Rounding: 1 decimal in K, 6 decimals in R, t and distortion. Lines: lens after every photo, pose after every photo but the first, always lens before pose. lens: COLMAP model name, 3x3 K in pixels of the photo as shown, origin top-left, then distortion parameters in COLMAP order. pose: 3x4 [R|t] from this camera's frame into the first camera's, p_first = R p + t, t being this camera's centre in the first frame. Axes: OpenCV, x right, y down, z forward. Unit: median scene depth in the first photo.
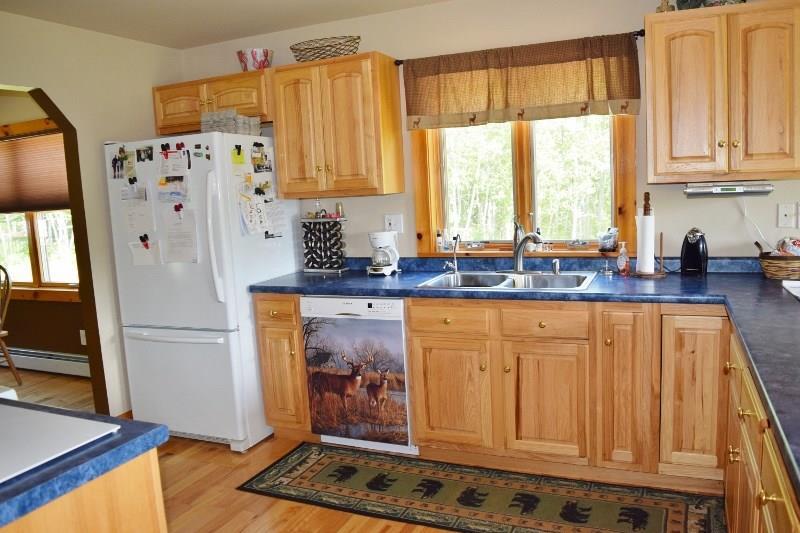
lens RADIAL K [[628.1, 0, 400.0], [0, 628.1, 266.5], [0, 0, 1]] dist [-0.087053, 0.002598]
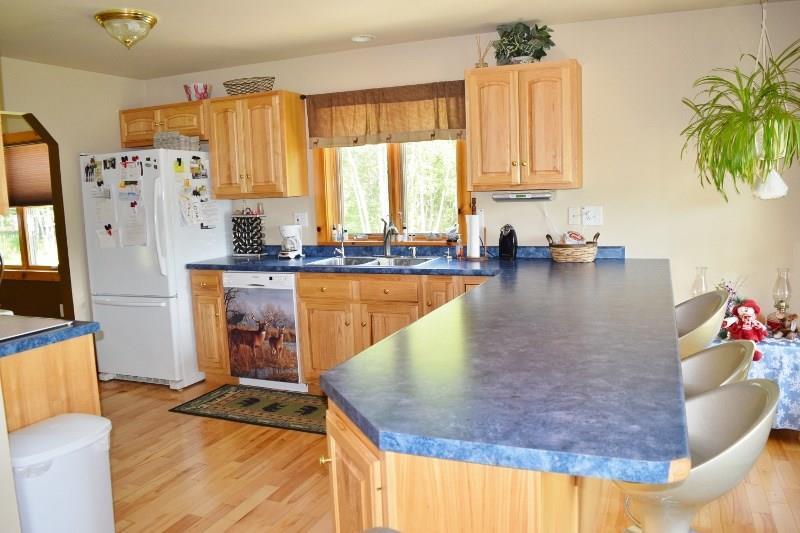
lens RADIAL K [[628.1, 0, 400.0], [0, 628.1, 266.5], [0, 0, 1]] dist [-0.087053, 0.002598]
pose [[0.999717, 0.015881, 0.017699, 0.191450], [-0.015752, 0.999849, -0.007359, 0.038959], [-0.017813, 0.007078, 0.999816, -0.331705]]
